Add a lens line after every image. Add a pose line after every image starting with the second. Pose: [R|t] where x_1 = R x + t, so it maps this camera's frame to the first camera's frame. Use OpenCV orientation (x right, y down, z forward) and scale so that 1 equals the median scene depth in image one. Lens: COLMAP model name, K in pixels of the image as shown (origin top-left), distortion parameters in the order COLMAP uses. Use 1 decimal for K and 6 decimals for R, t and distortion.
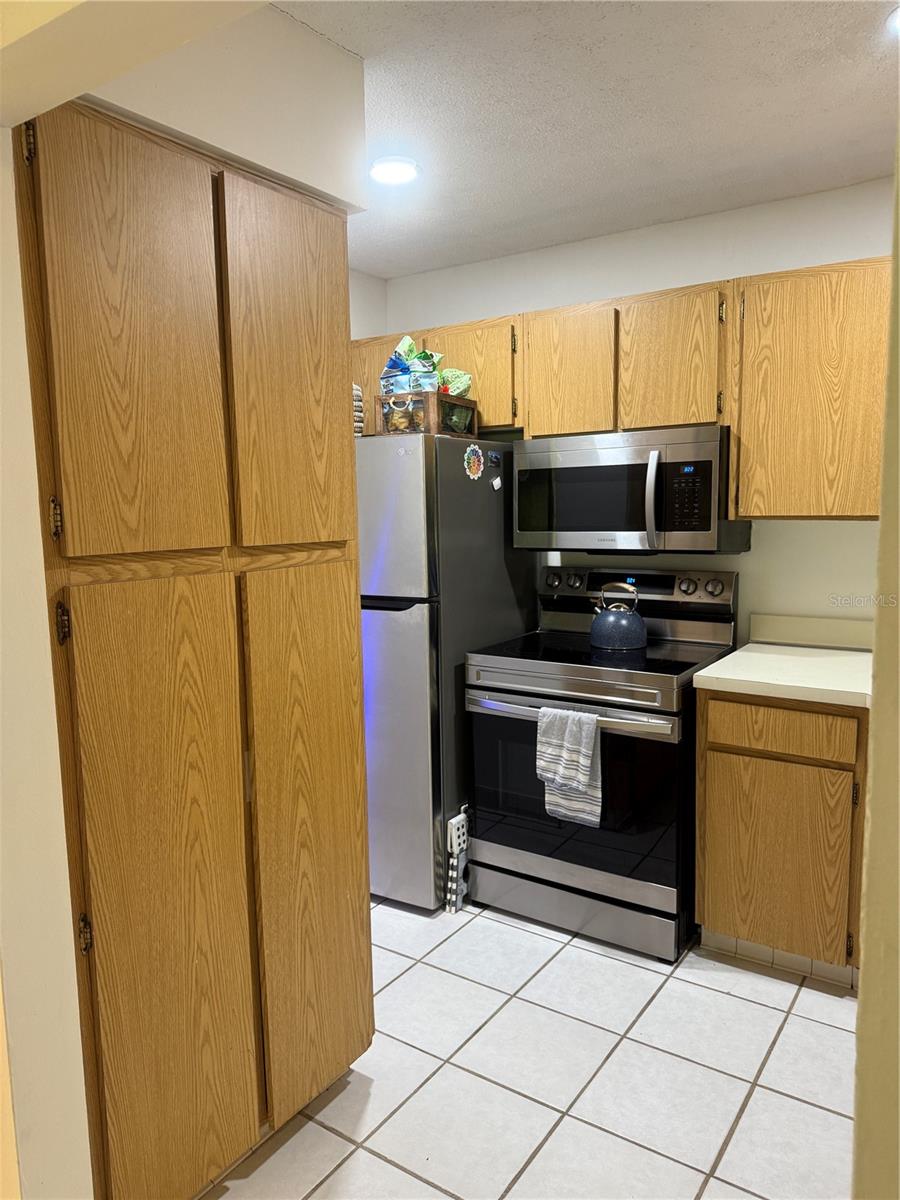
lens RADIAL K [[846.8, 0, 468.6], [0, 846.8, 600.0], [0, 0, 1]] dist [0.053132, -0.085020]
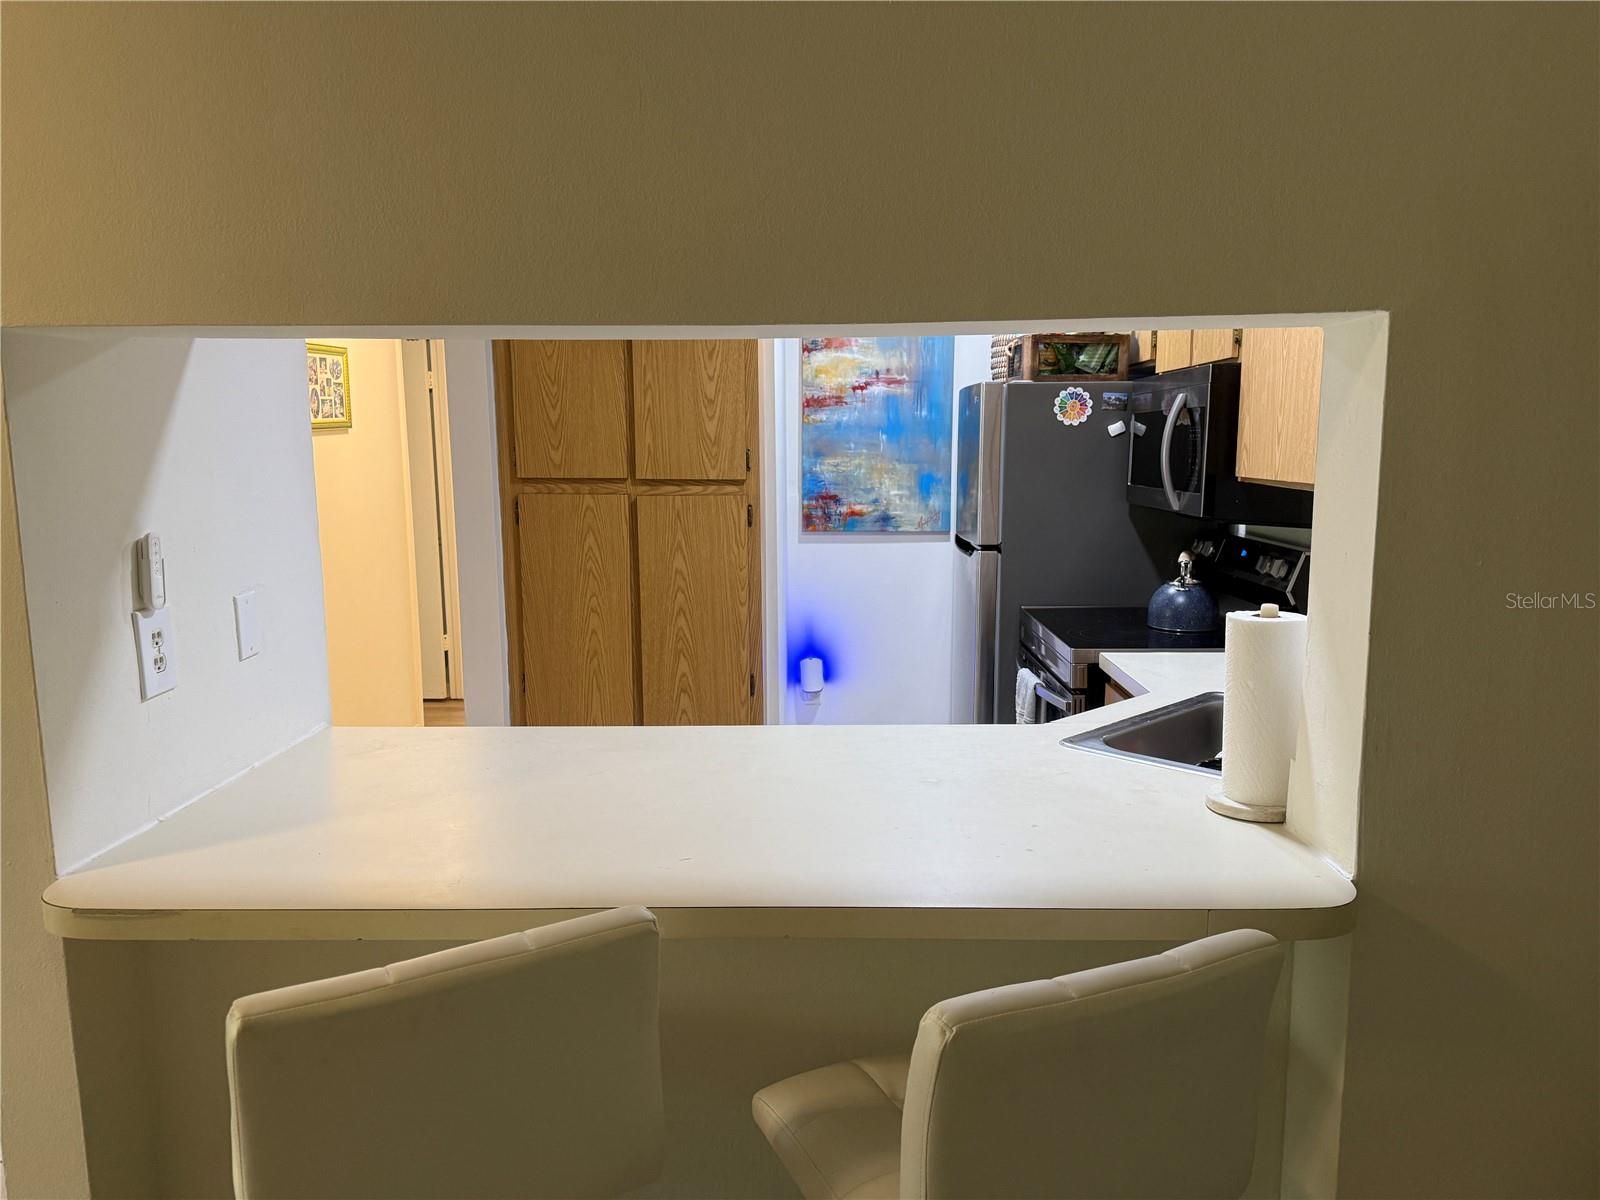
lens RADIAL K [[1147.5, 0, 779.9], [0, 1147.5, 613.8], [0, 0, 1]] dist [0.049371, -0.026970]
pose [[0.520136, 0.146947, -0.841347, 1.554270], [-0.104512, 0.988636, 0.108060, -0.068707], [0.847665, 0.031724, 0.529582, 0.115617]]
